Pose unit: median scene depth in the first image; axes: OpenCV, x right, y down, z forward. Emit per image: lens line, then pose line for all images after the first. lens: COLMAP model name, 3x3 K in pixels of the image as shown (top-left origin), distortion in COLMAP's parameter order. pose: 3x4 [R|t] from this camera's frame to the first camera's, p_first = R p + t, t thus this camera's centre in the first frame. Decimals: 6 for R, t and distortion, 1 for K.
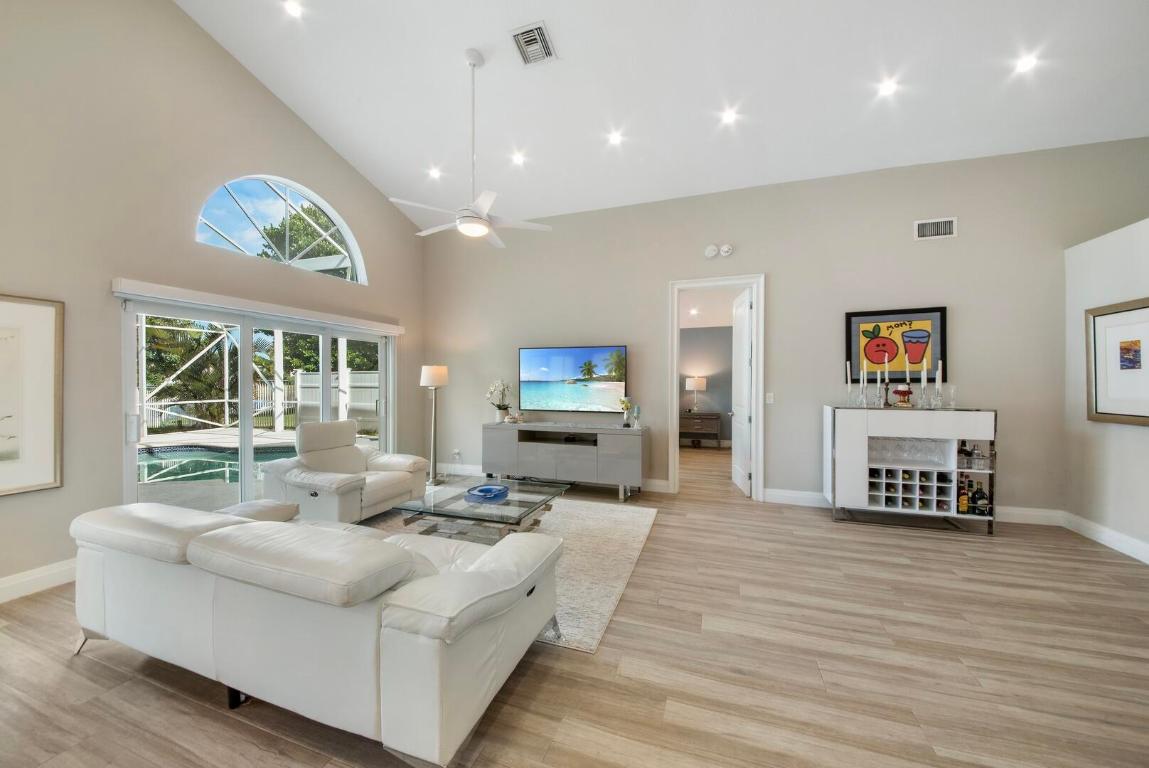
lens RADIAL K [[406.2, 0, 592.8], [0, 406.2, 373.4], [0, 0, 1]] dist [-0.009046, -0.002397]
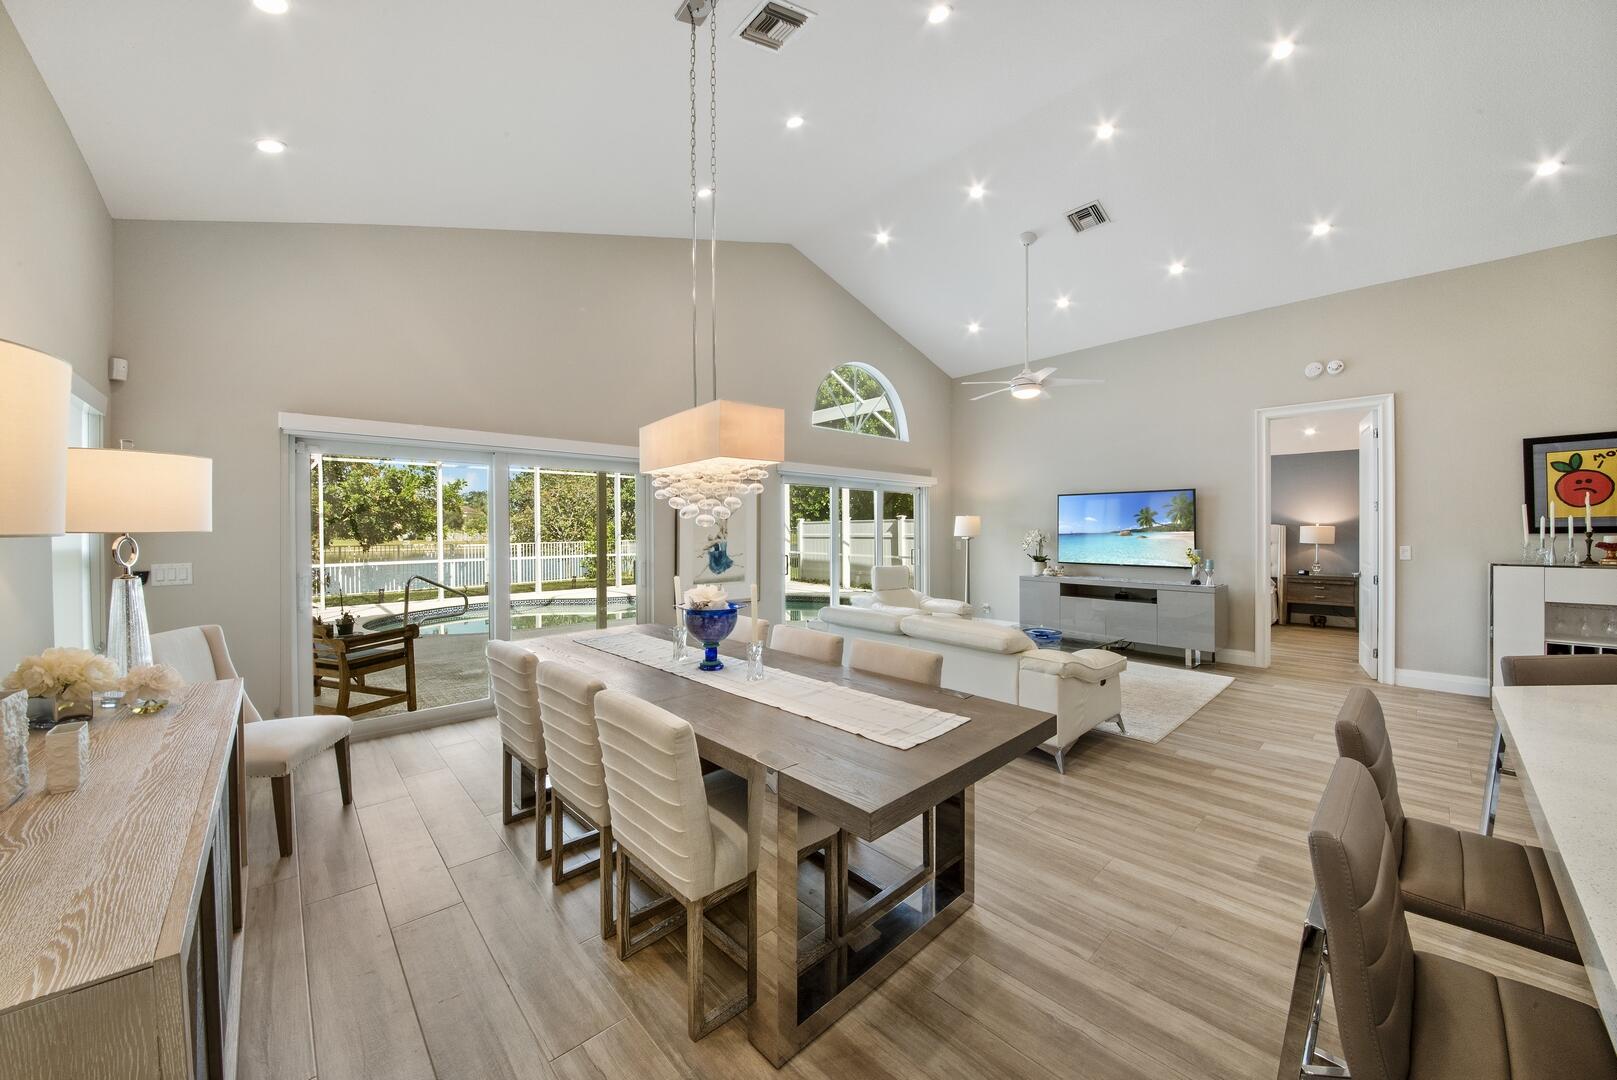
lens RADIAL K [[571.6, 0, 850.5], [0, 571.6, 525.8], [0, 0, 1]] dist [-0.009046, -0.002397]
pose [[0.887129, -0.005439, -0.461490, -0.007009], [0.010122, 0.999919, 0.007673, -0.008717], [0.461411, -0.011478, 0.887112, -0.455560]]
